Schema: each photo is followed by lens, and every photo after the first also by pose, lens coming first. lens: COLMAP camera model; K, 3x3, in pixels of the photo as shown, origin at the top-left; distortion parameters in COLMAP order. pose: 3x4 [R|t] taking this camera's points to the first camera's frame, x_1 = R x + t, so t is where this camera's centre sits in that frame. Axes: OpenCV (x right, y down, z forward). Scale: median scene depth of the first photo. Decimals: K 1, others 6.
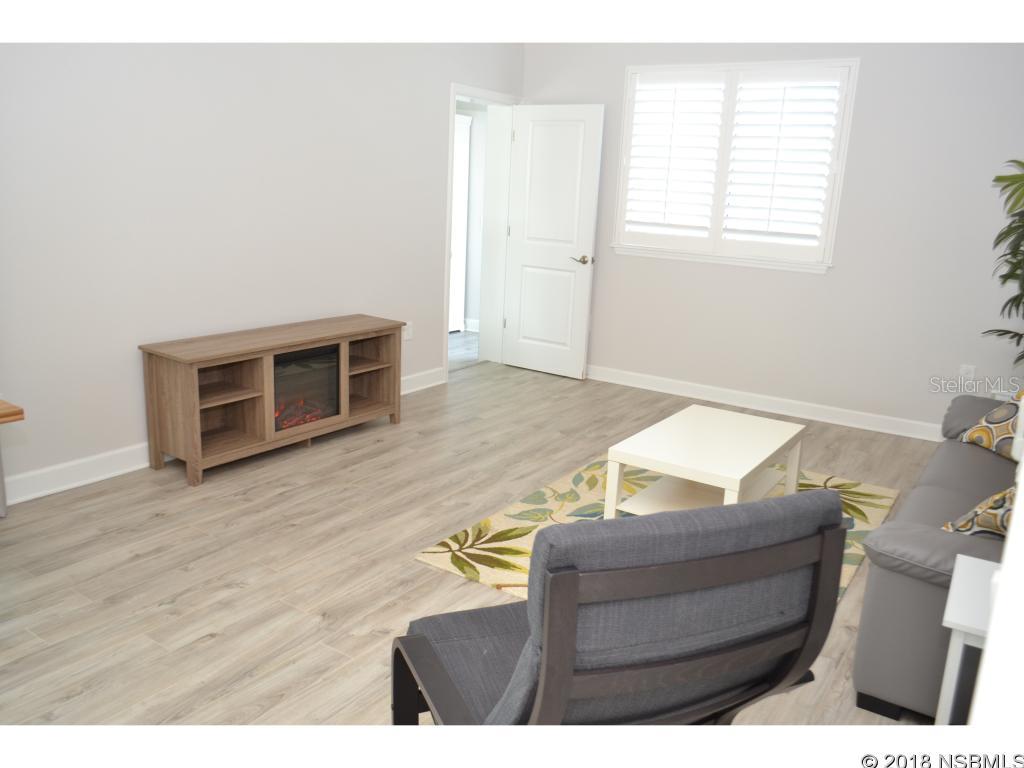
lens RADIAL K [[798.6, 0, 514.2], [0, 798.6, 371.6], [0, 0, 1]] dist [-0.003111, -0.001534]
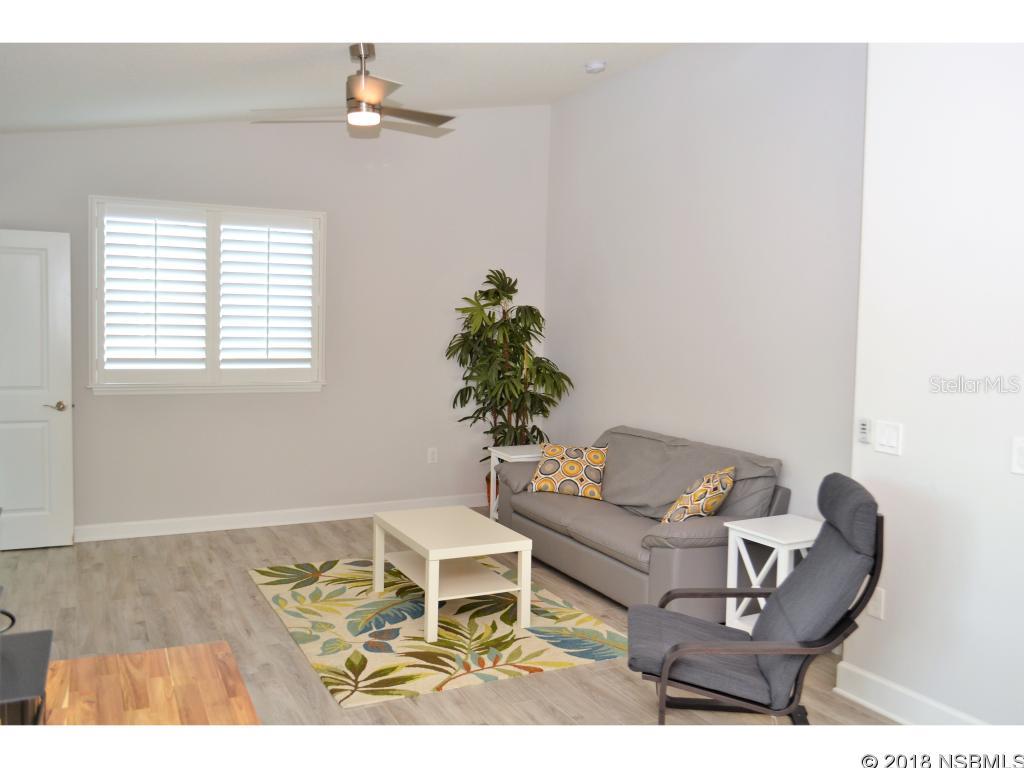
lens RADIAL K [[888.4, 0, 512.0], [0, 888.4, 384.0], [0, 0, 1]] dist [-0.023379, 0.000446]
pose [[0.507982, -0.096497, 0.855945, -0.612558], [0.201354, 0.979476, -0.009075, -0.072533], [-0.837503, 0.176959, 0.516986, 0.121004]]
